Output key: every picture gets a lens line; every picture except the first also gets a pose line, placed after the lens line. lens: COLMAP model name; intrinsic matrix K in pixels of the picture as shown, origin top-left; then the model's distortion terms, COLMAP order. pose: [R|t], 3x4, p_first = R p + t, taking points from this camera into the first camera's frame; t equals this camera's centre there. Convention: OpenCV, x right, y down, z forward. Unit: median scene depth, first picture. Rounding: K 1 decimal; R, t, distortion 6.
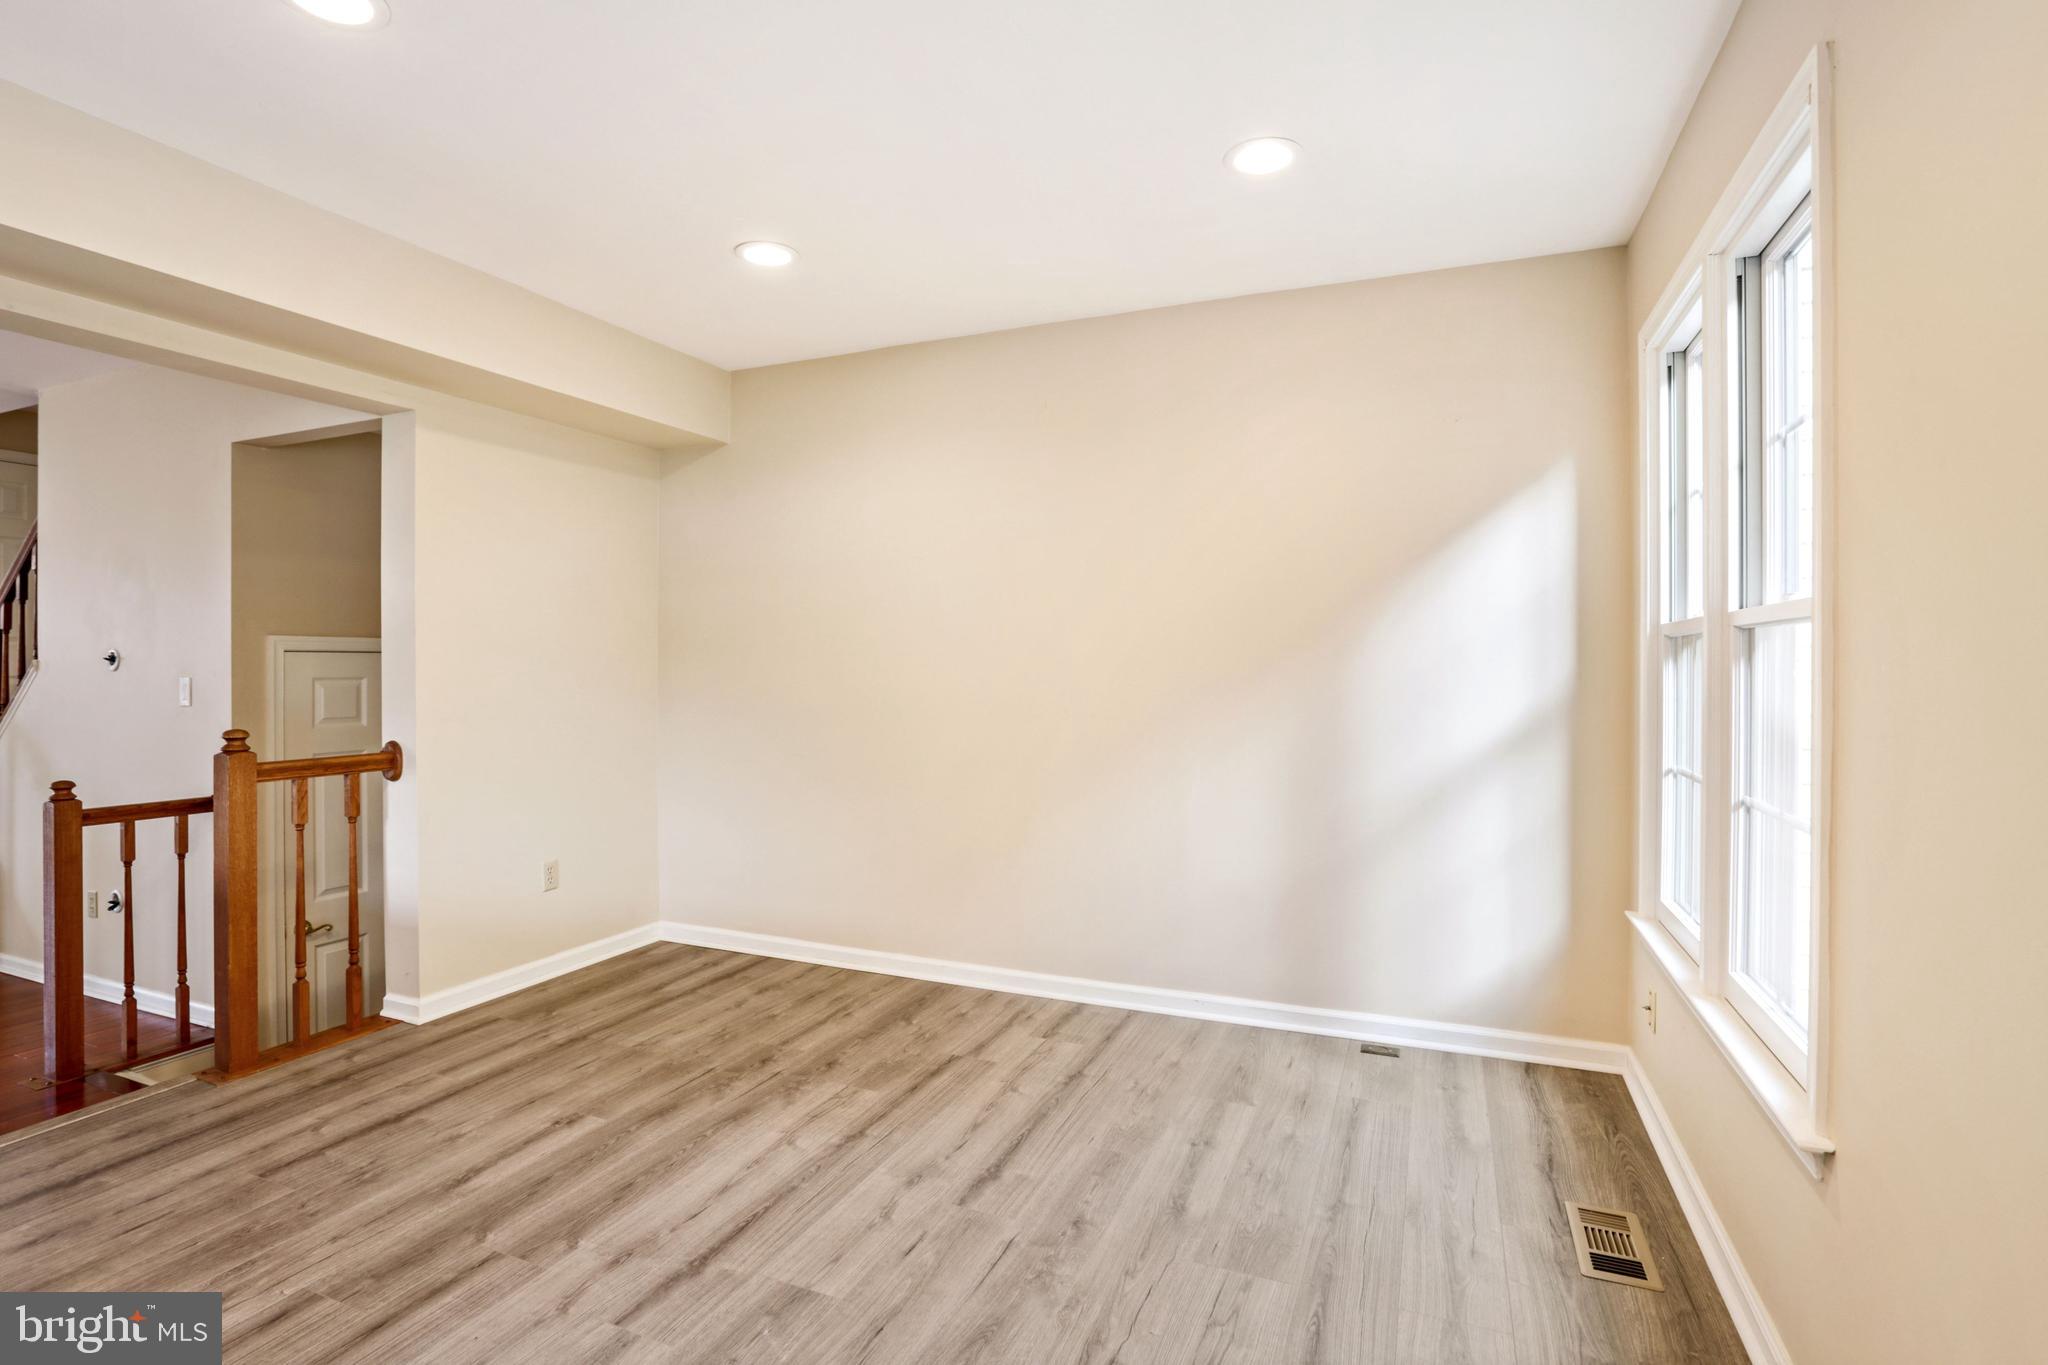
lens RADIAL K [[1001.5, 0, 1003.9], [0, 1001.5, 681.3], [0, 0, 1]] dist [-0.021789, 0.000004]
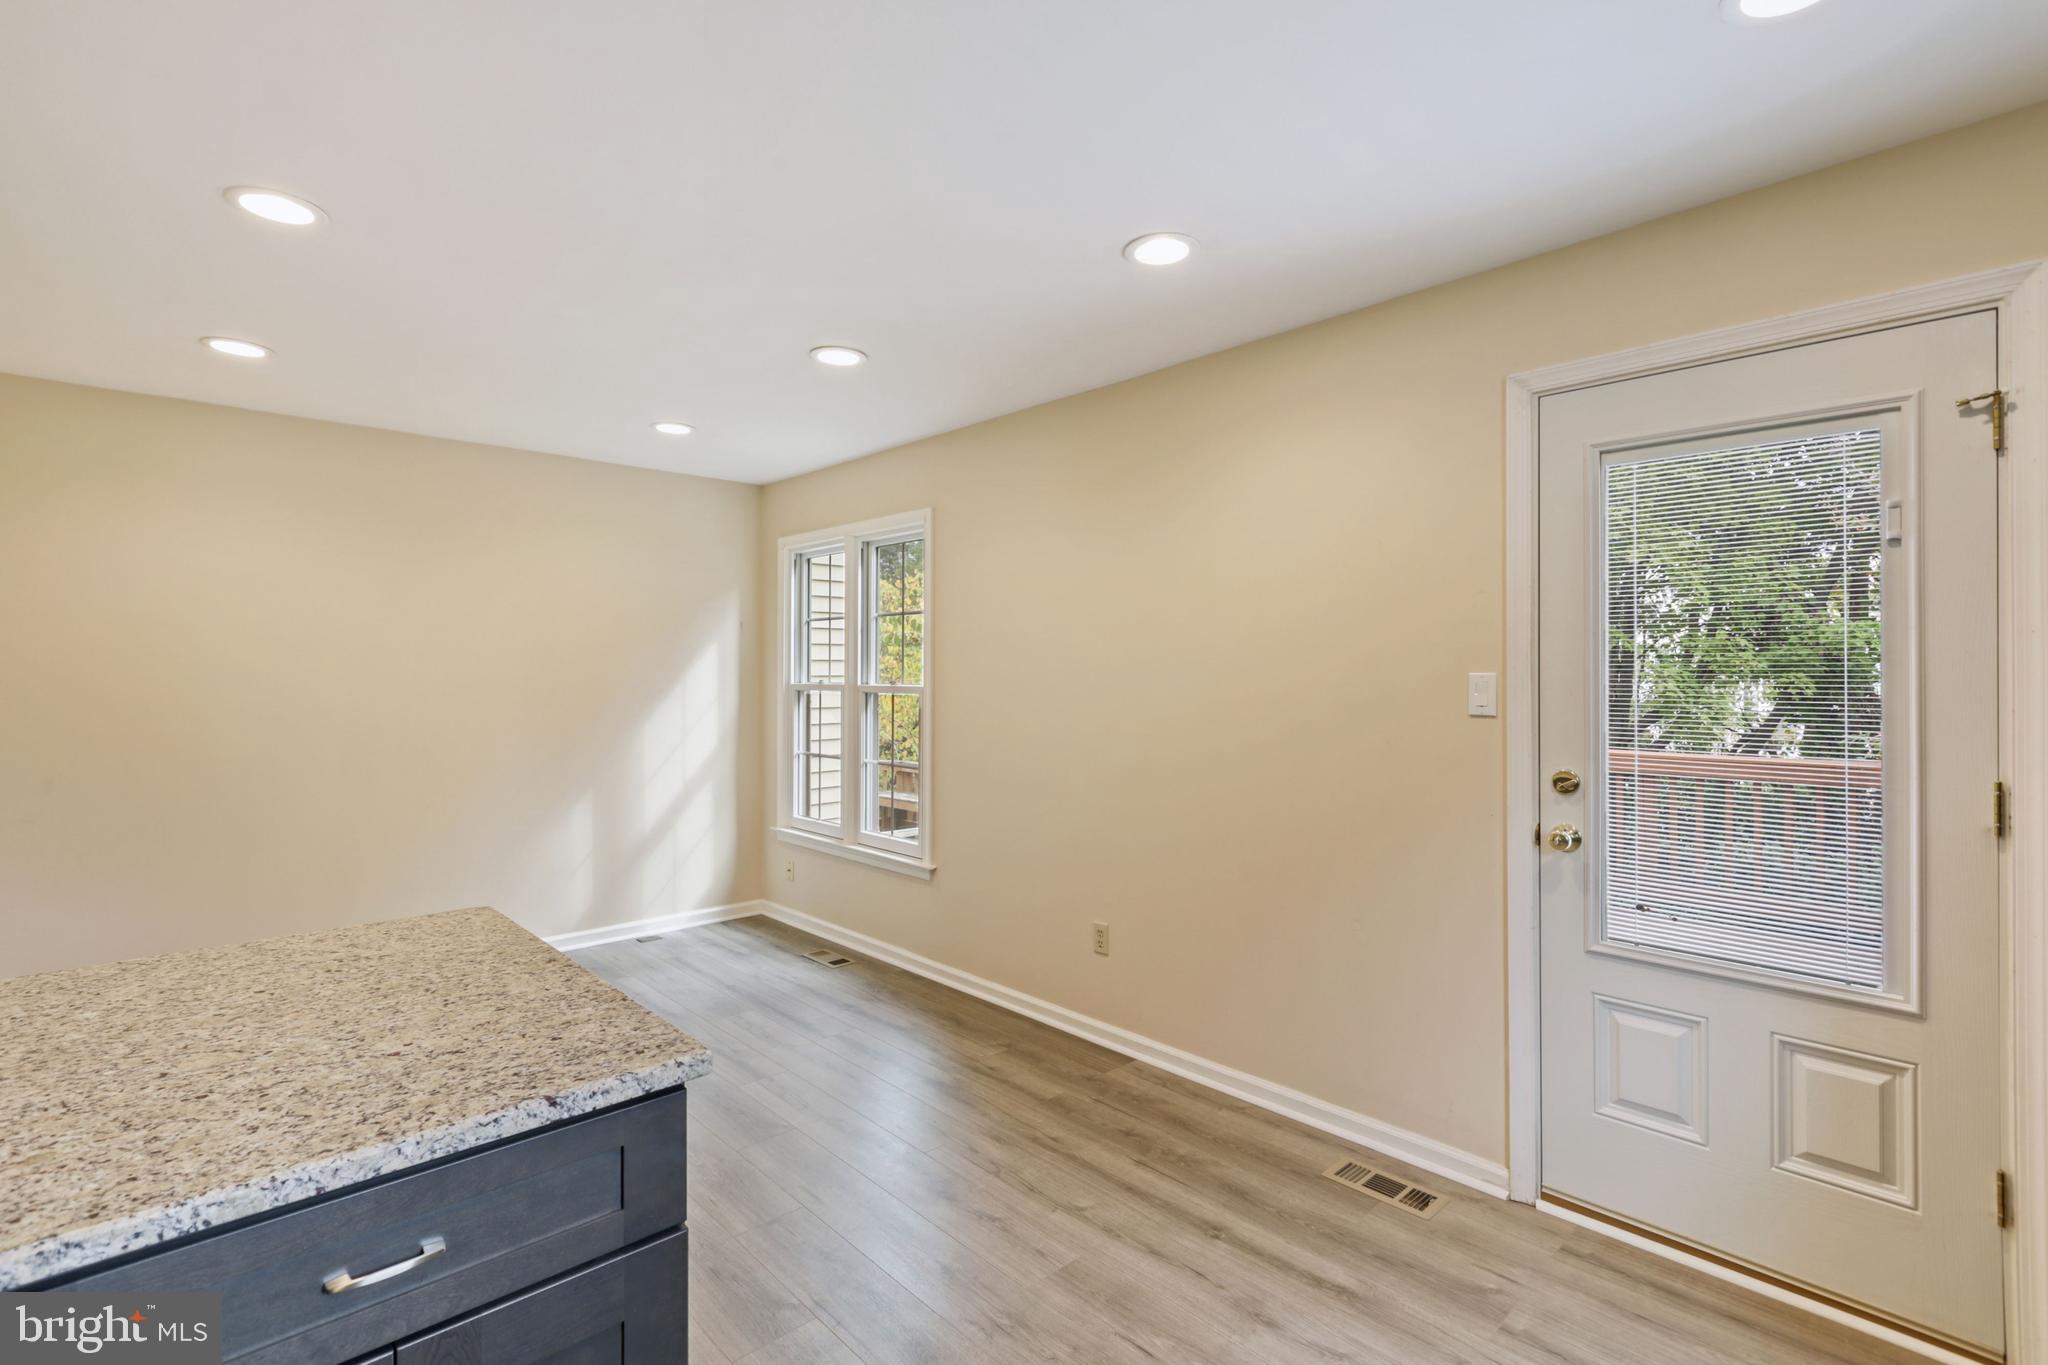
lens RADIAL K [[956.5, 0, 1045.5], [0, 956.5, 670.4], [0, 0, 1]] dist [0.011618, -0.000008]
pose [[0.381069, 0.002415, 0.924543, -1.137086], [0.014183, 0.999864, -0.008458, -0.071966], [-0.924438, 0.016336, 0.380983, -0.302441]]
